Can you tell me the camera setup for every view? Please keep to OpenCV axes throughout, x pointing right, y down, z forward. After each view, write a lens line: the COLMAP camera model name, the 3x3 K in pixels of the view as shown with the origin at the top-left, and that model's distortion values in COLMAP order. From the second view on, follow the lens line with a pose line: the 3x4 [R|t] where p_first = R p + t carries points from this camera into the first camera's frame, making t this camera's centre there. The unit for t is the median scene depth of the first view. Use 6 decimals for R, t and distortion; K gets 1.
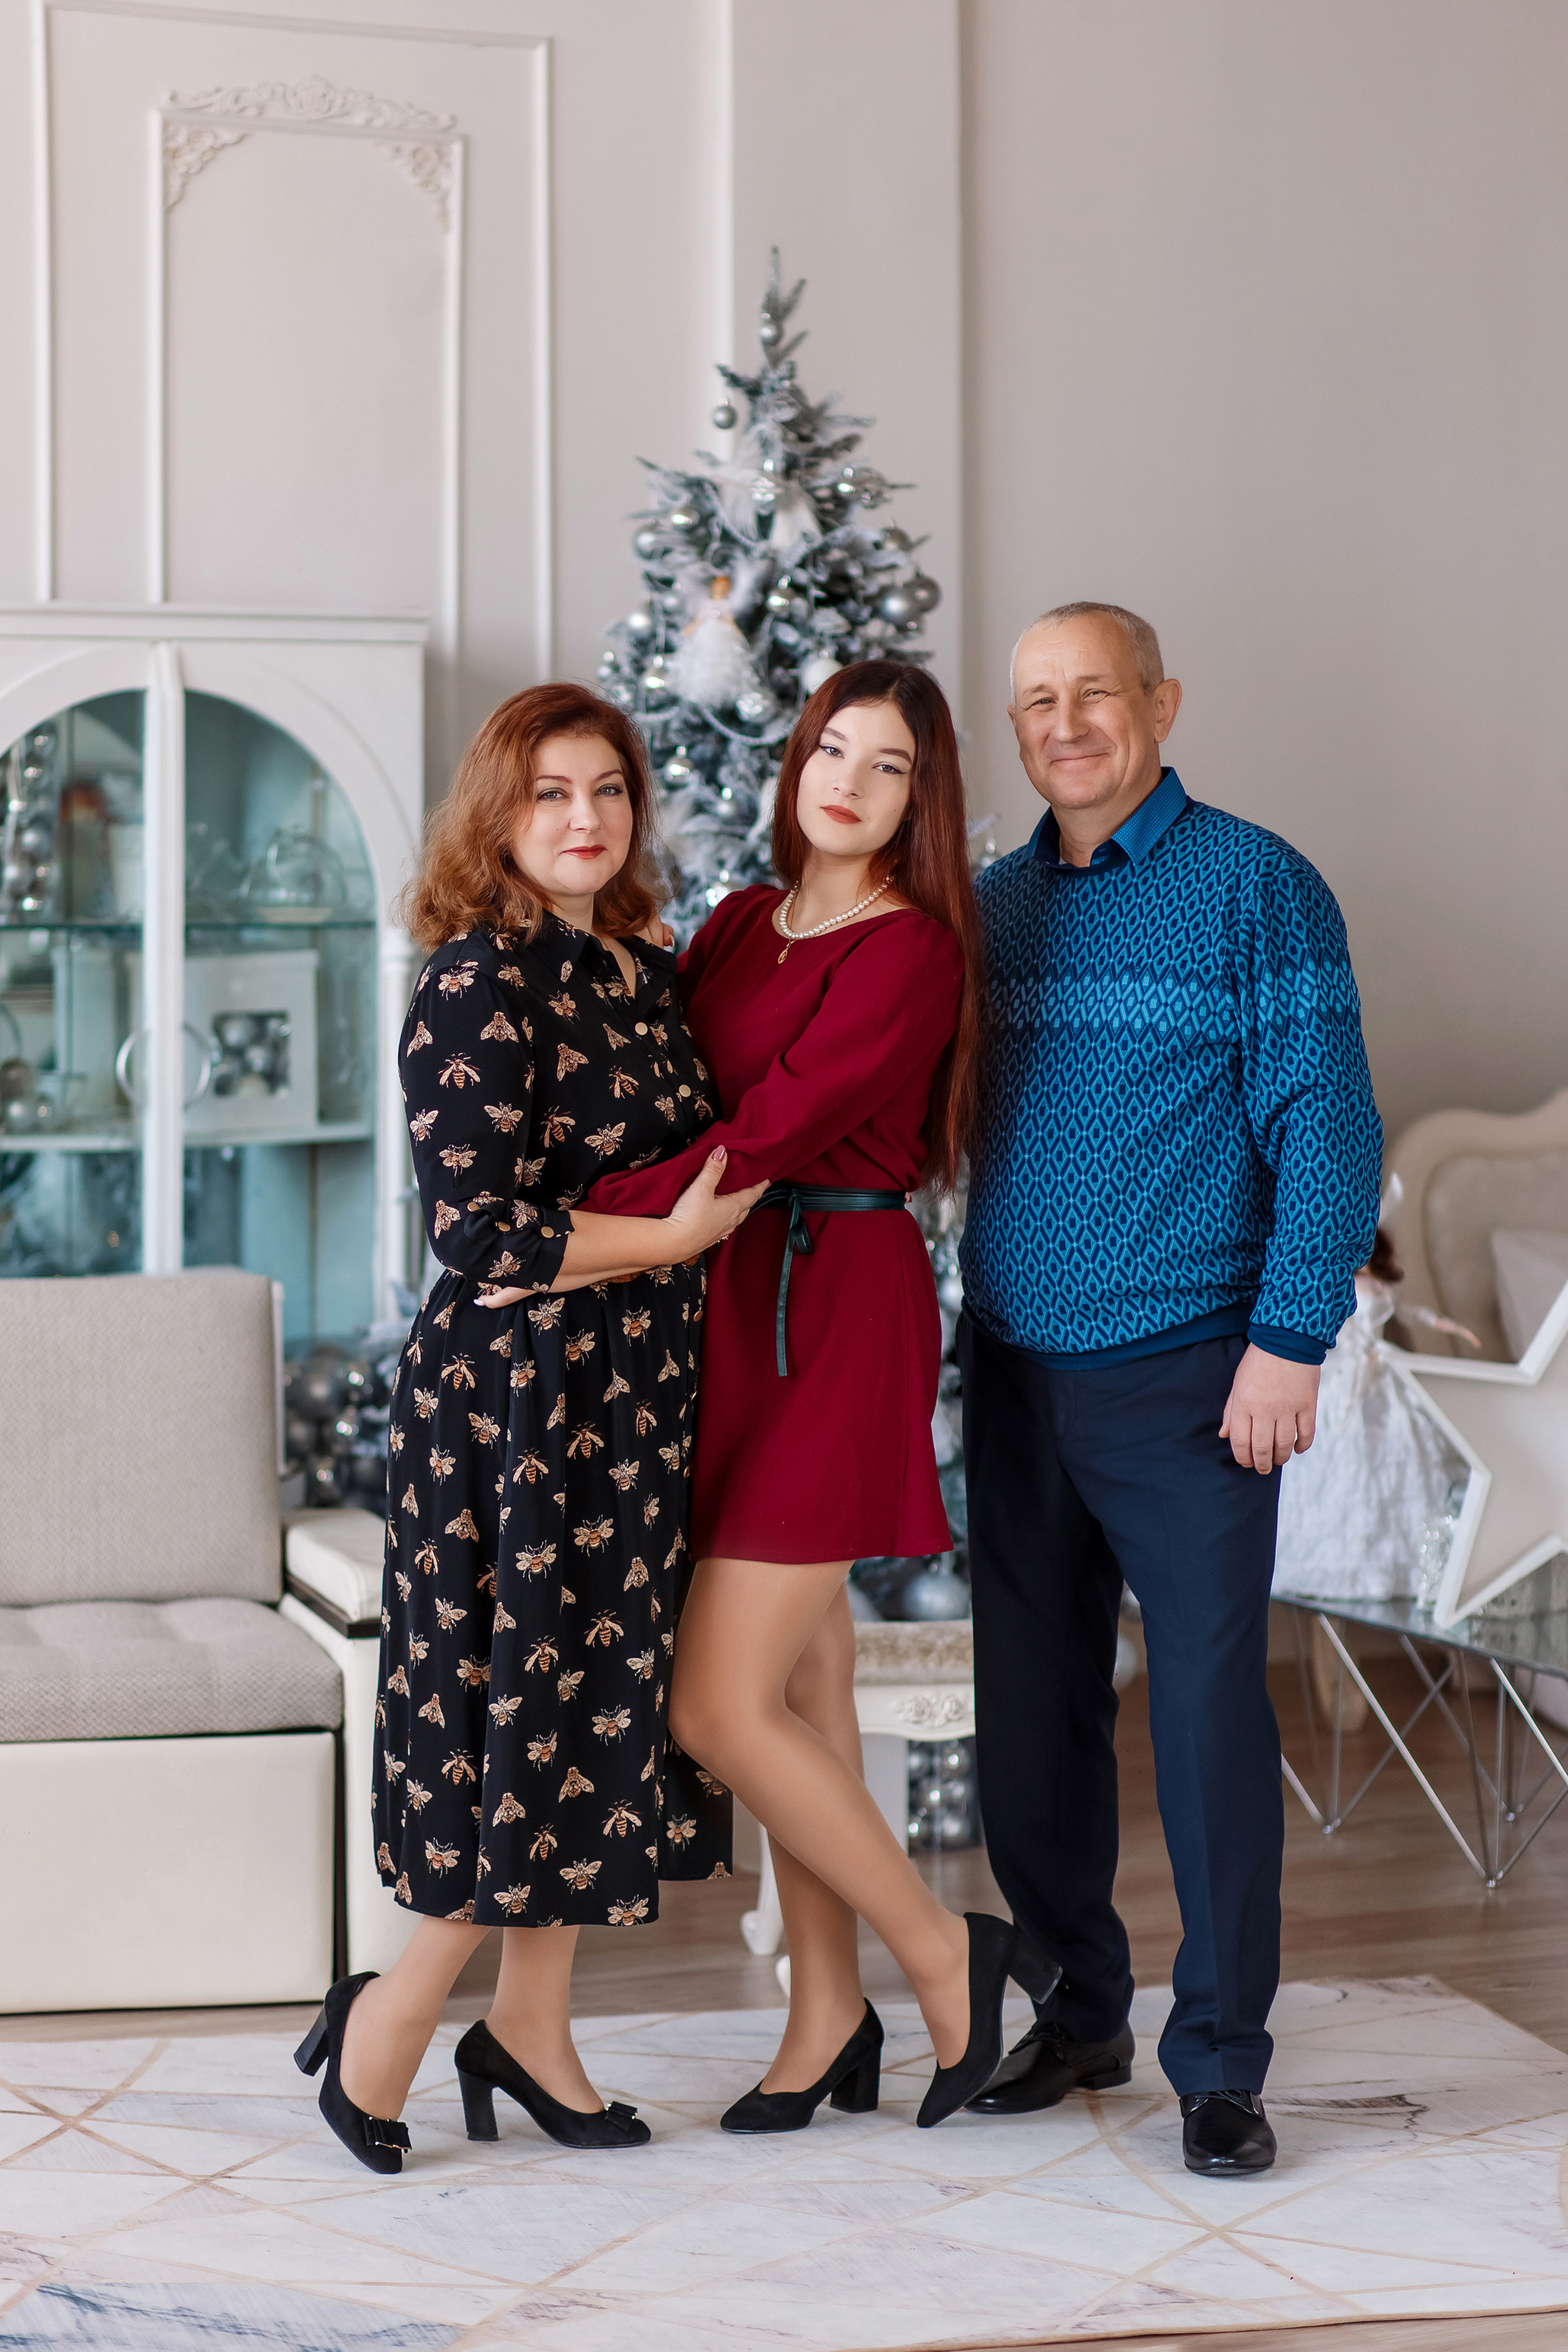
lens RADIAL K [[6908.7, 0, 808.6], [0, 6908.7, 1020.3], [0, 0, 1]] dist [0.053834, 0.000000]
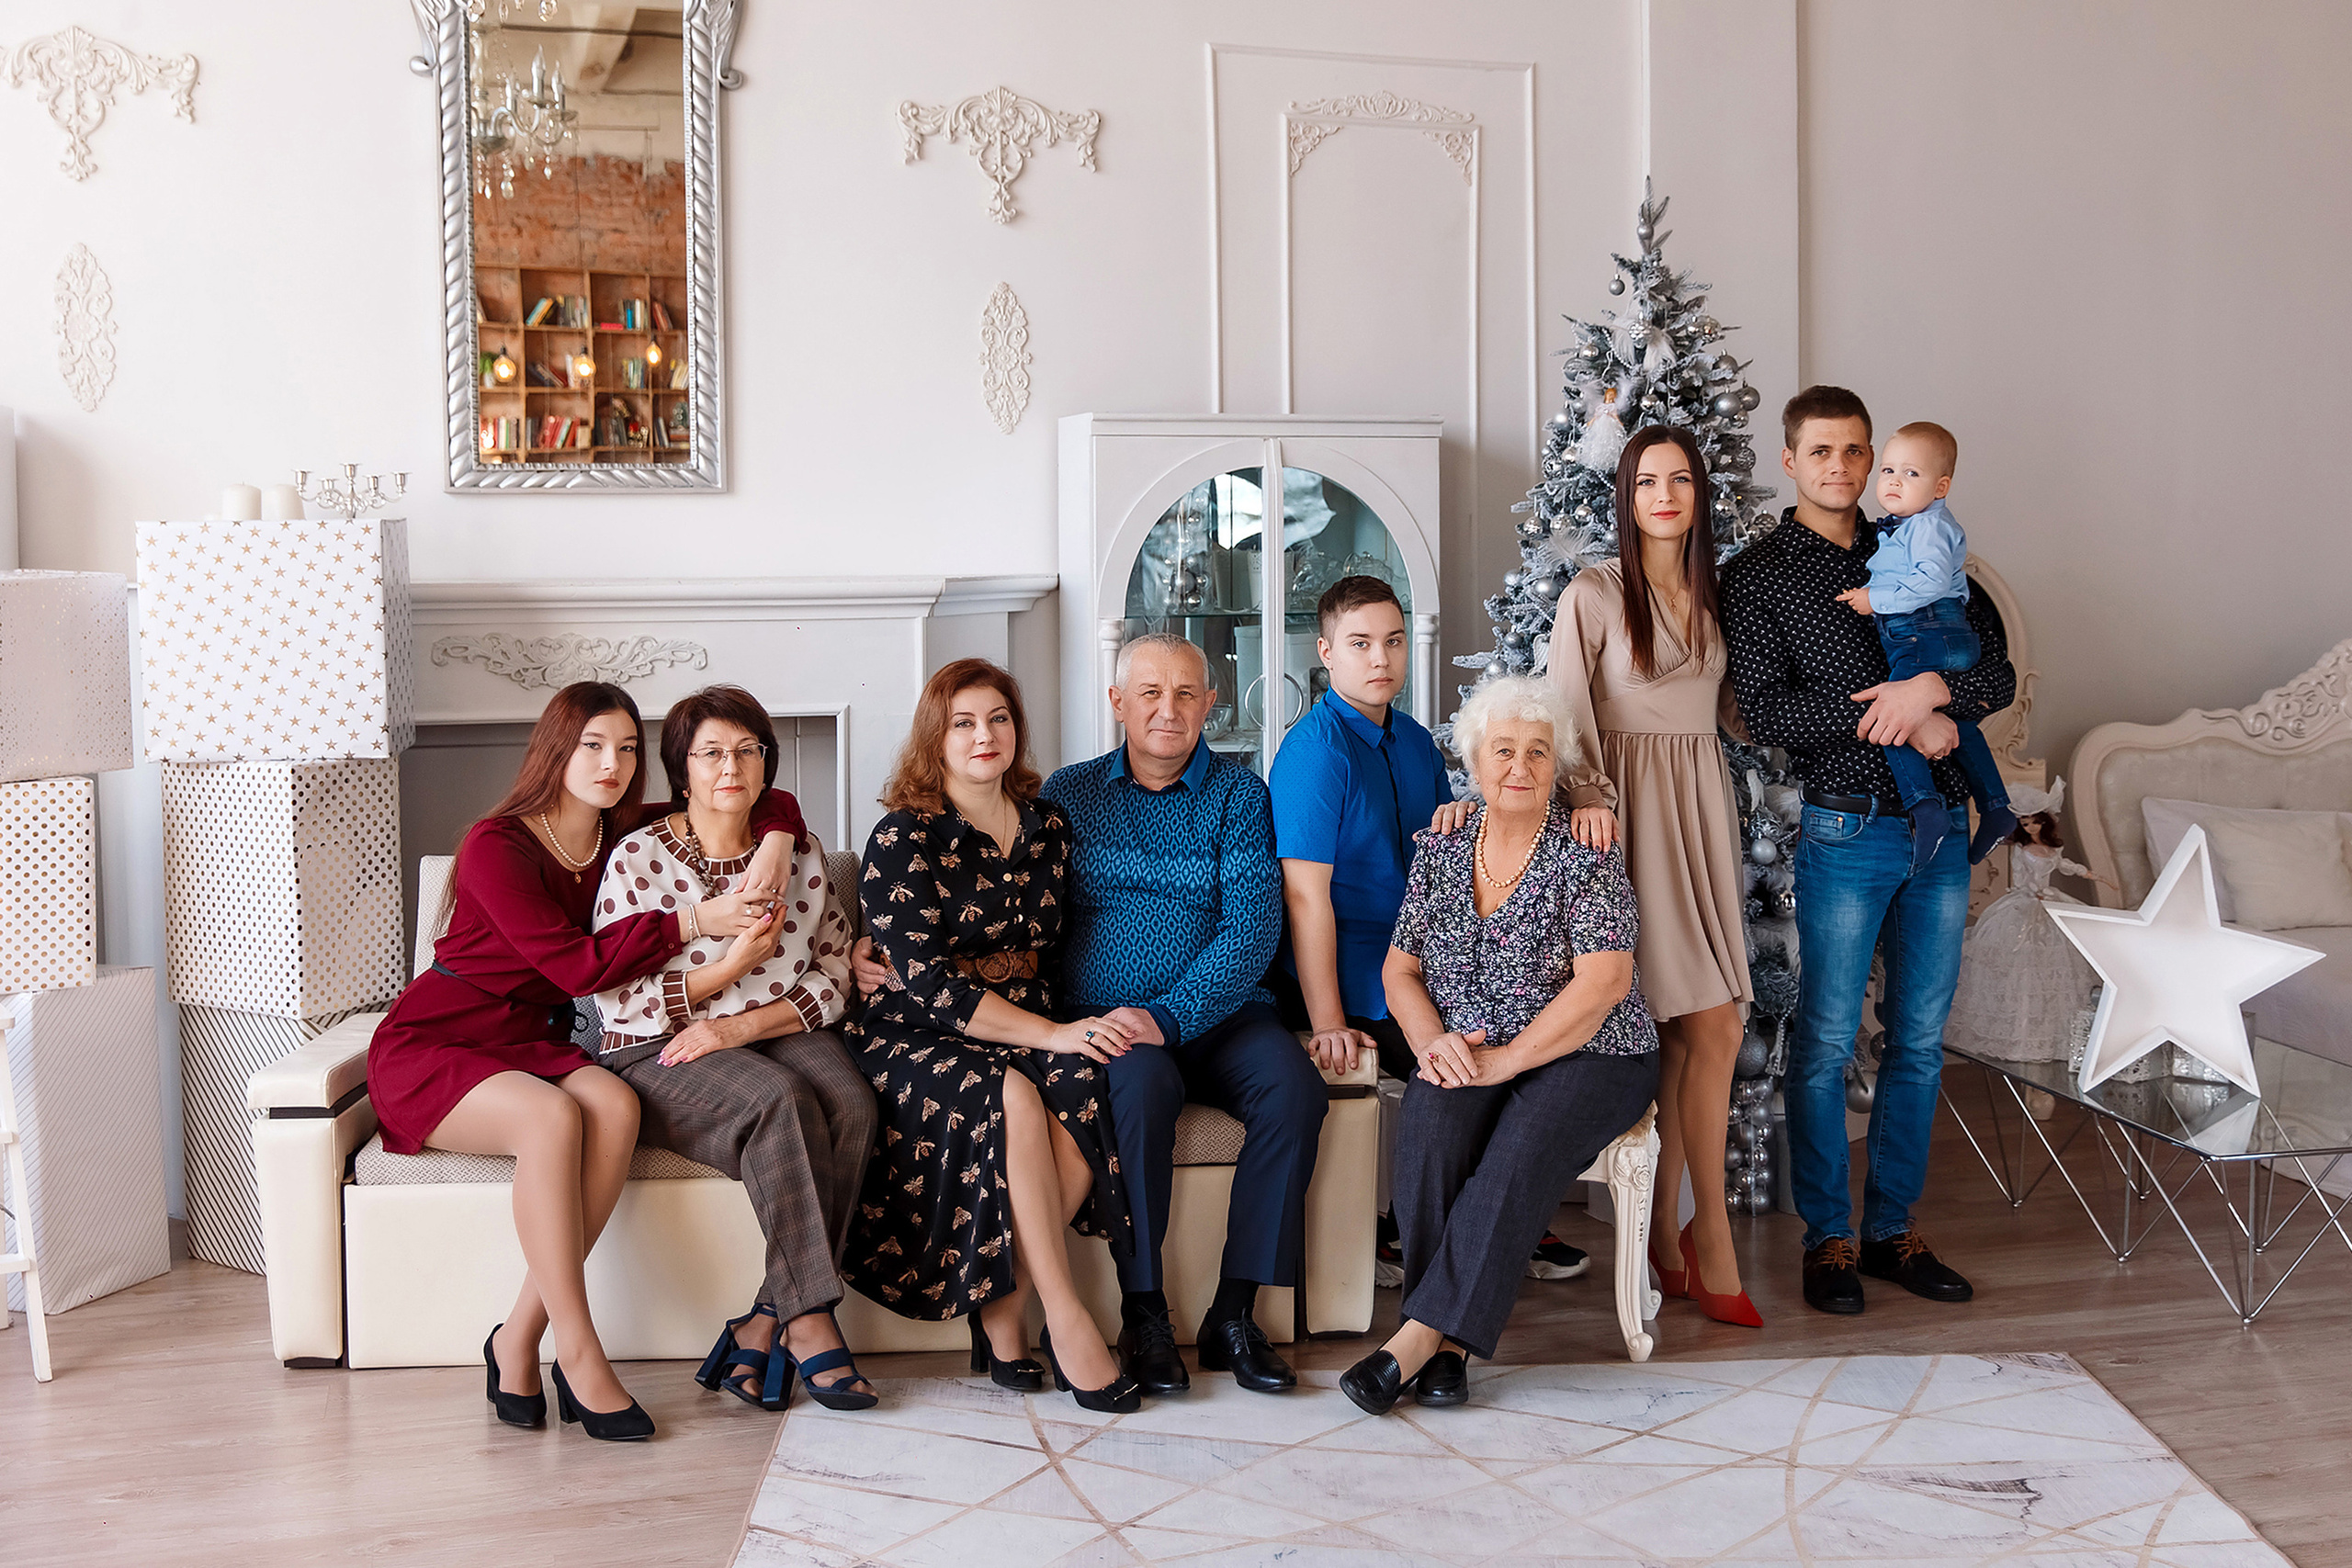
lens RADIAL K [[2857.9, 0, 1317.5], [0, 2857.9, 692.5], [0, 0, 1]] dist [0.057025, 0.000000]
pose [[0.978410, 0.000543, -0.206674, 0.055763], [0.003667, 0.999794, 0.019987, -0.008785], [0.206642, -0.020314, 0.978206, 0.353099]]
